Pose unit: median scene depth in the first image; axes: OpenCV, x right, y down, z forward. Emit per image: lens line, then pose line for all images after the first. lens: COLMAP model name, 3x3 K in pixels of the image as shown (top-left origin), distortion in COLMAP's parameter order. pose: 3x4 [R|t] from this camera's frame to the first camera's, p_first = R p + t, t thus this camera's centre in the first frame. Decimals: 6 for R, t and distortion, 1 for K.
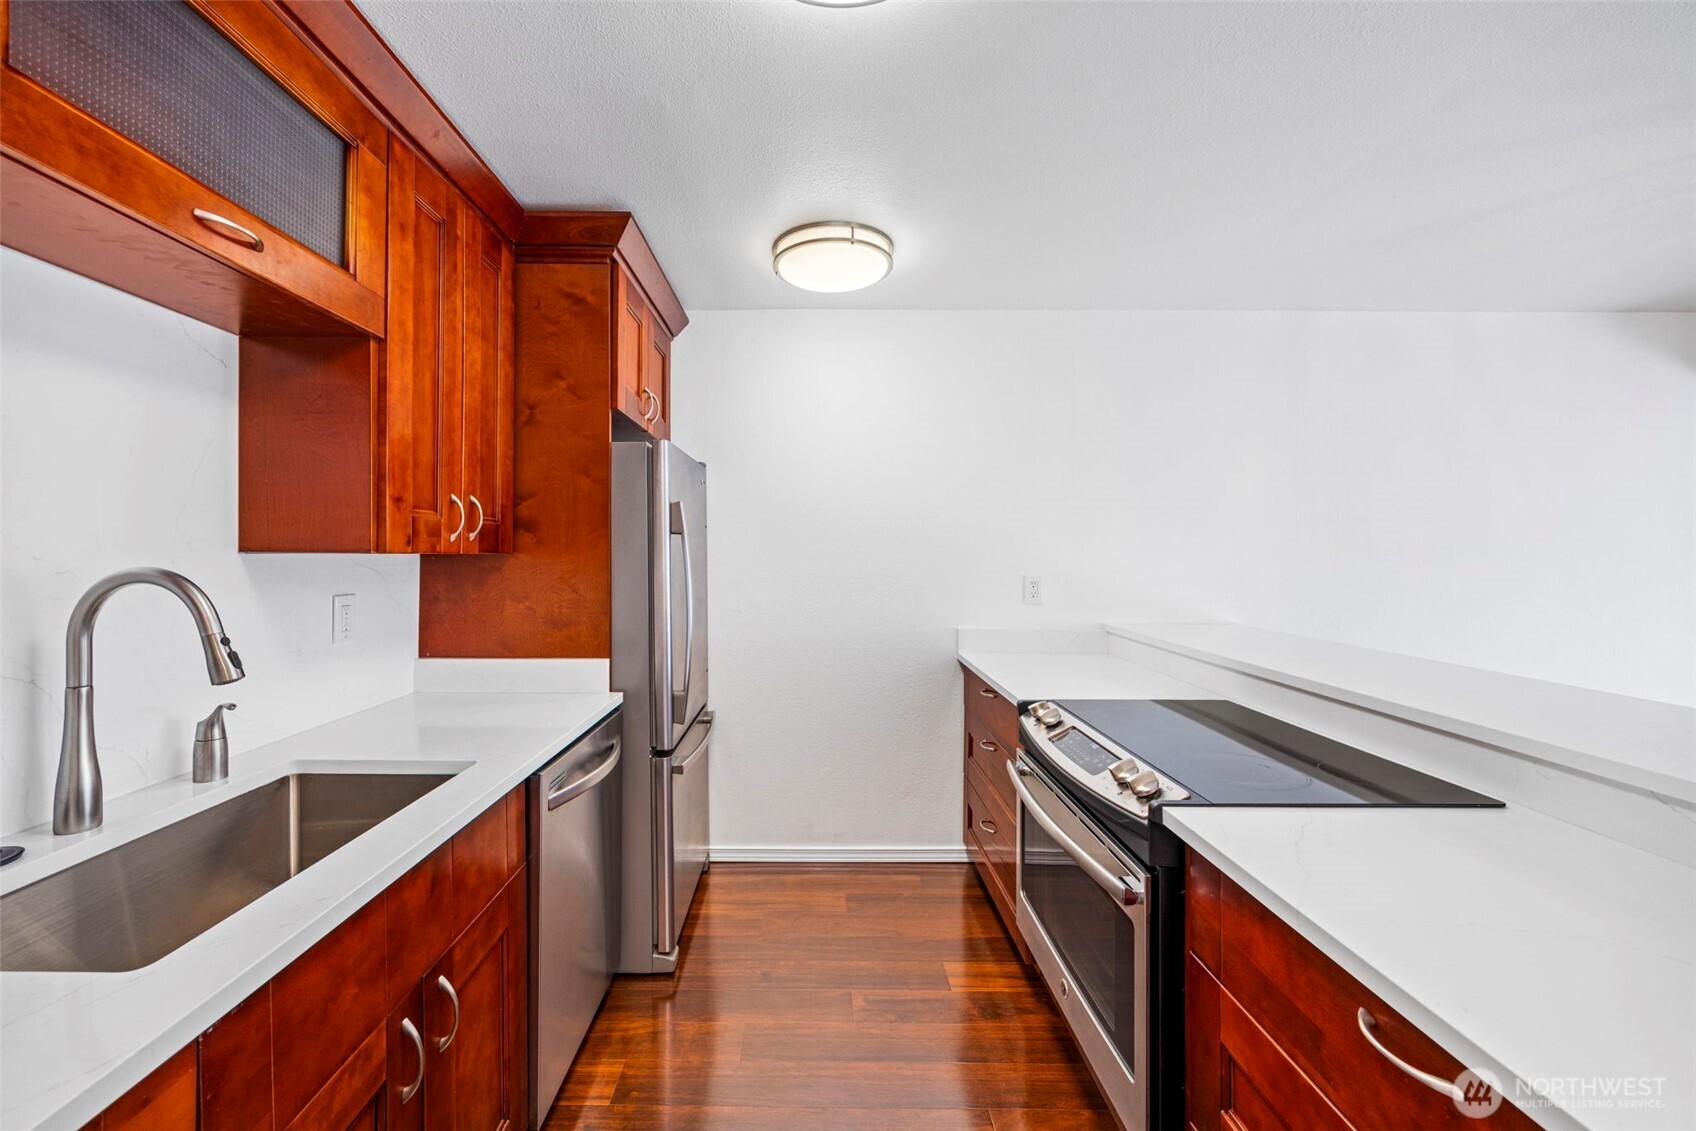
lens RADIAL K [[672.9, 0, 845.0], [0, 672.9, 559.1], [0, 0, 1]] dist [0.008534, -0.001033]
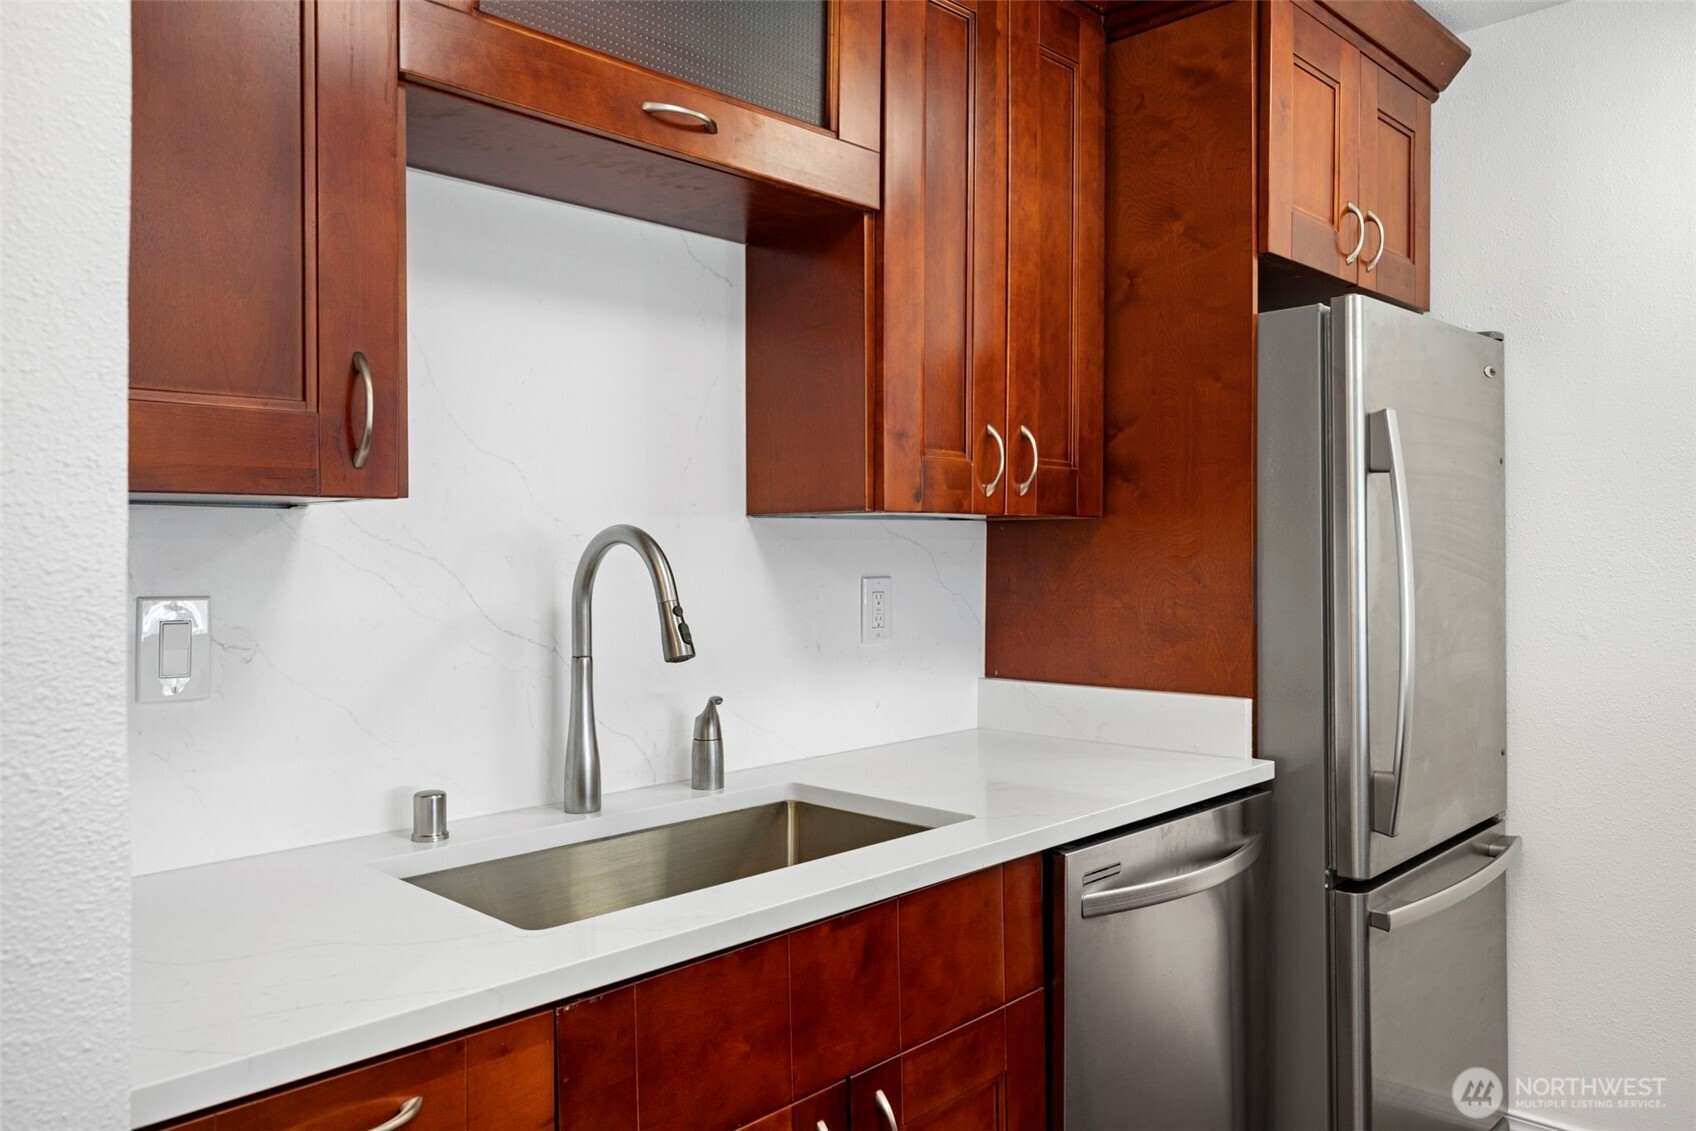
lens RADIAL K [[1247.1, 0, 846.6], [0, 1247.1, 568.3], [0, 0, 1]] dist [-0.001689, -0.003200]
pose [[0.712197, -0.001115, -0.701979, 0.203901], [0.010511, 0.999904, 0.009077, 0.036817], [0.701901, -0.013843, 0.712140, 0.032537]]
